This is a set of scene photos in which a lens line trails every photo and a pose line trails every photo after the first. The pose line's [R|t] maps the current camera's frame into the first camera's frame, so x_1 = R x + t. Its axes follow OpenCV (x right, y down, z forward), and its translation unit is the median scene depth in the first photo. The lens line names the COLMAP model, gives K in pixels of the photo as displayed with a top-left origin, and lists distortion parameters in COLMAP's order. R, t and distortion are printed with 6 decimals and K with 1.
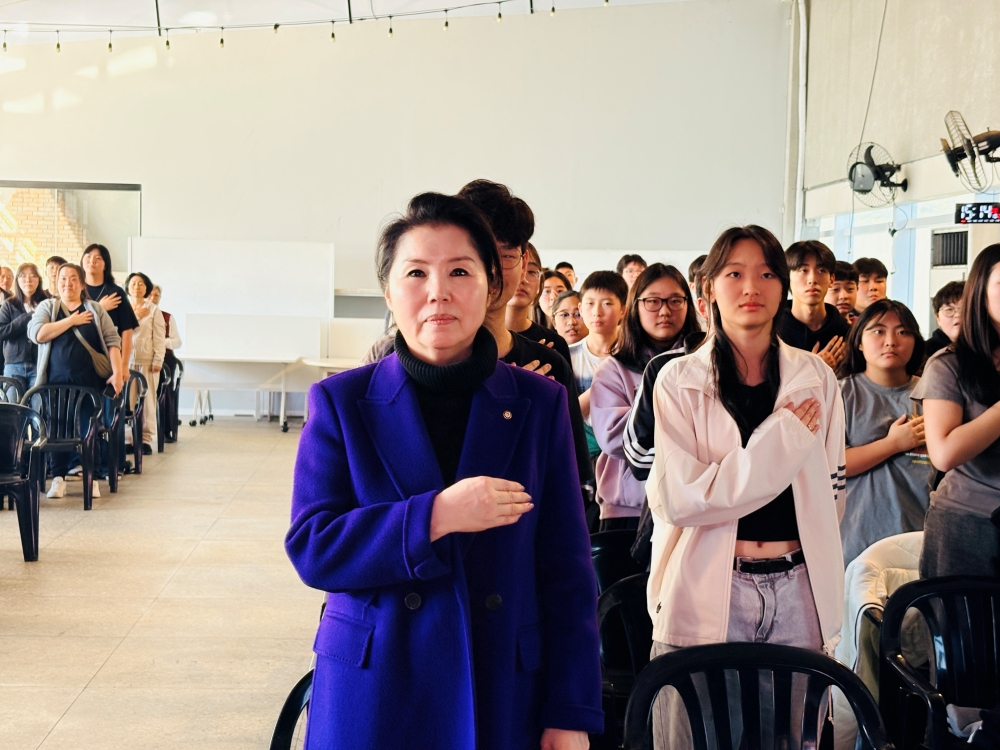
lens RADIAL K [[1503.3, 0, 500.0], [0, 1503.3, 375.0], [0, 0, 1]] dist [0.284611, -1.287123]
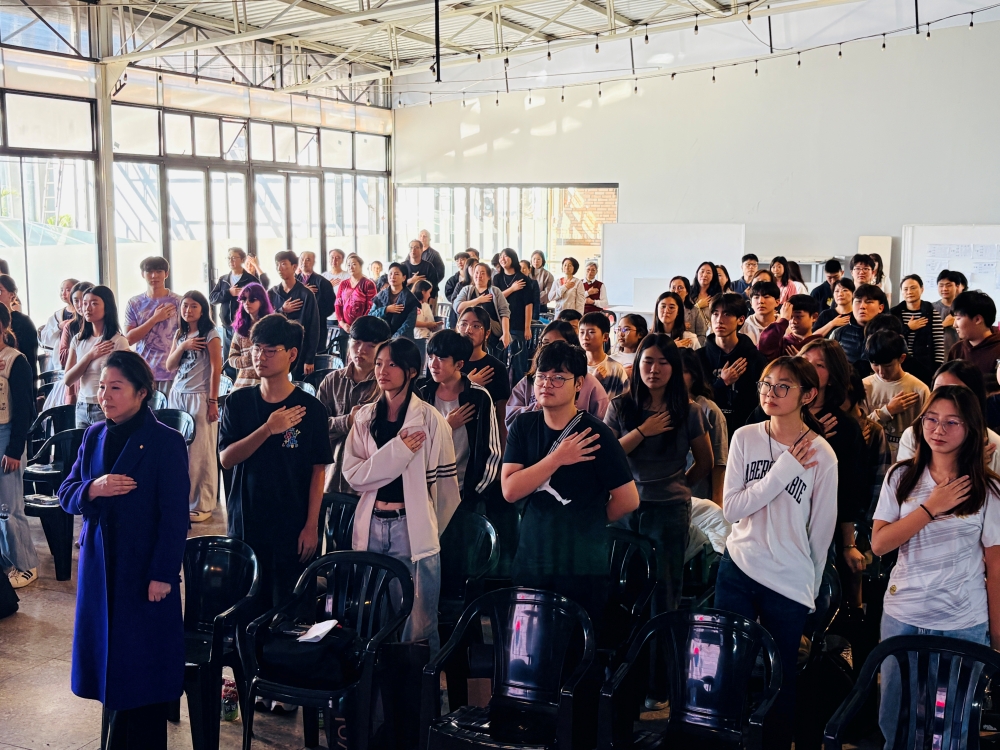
lens RADIAL K [[1212.8, 0, 500.0], [0, 1212.8, 375.0], [0, 0, 1]] dist [0.120124, 0.012041]
pose [[0.892173, 0.044228, -0.449523, 0.294664], [-0.012149, 0.997184, 0.074001, -0.050548], [0.451530, -0.060560, 0.890198, -0.095583]]
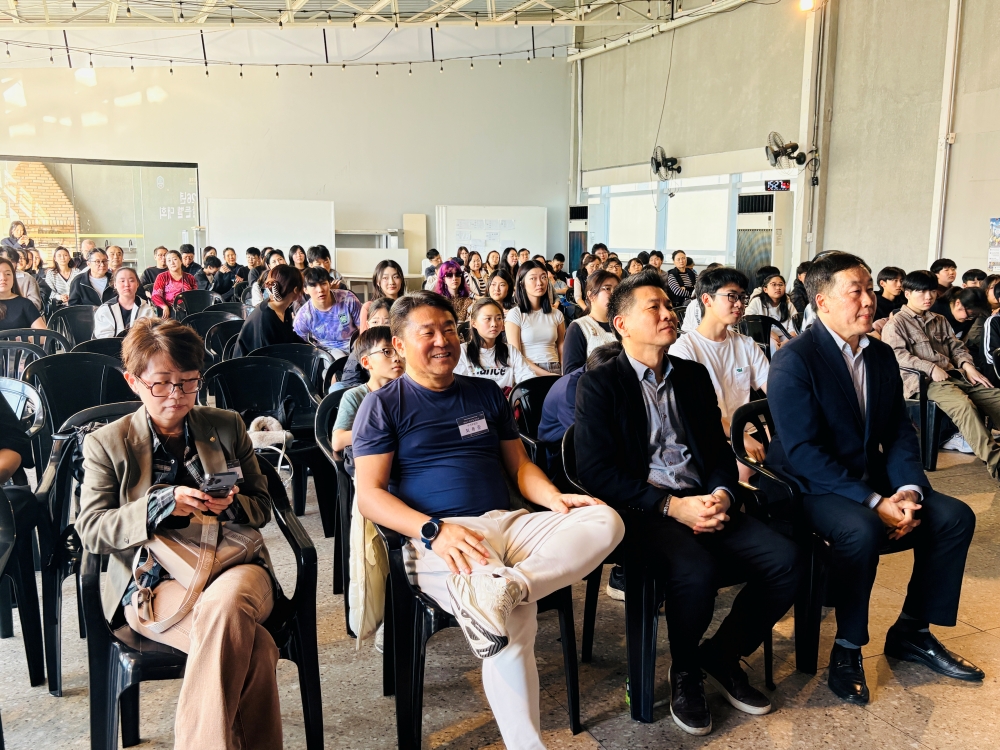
lens RADIAL K [[902.4, 0, 493.9], [0, 902.4, 389.1], [0, 0, 1]] dist [0.114909, -0.336607]
pose [[0.938465, -0.072288, 0.337726, -0.467185], [0.031761, 0.991771, 0.124024, -0.002607], [-0.343912, -0.105666, 0.933038, -0.002019]]
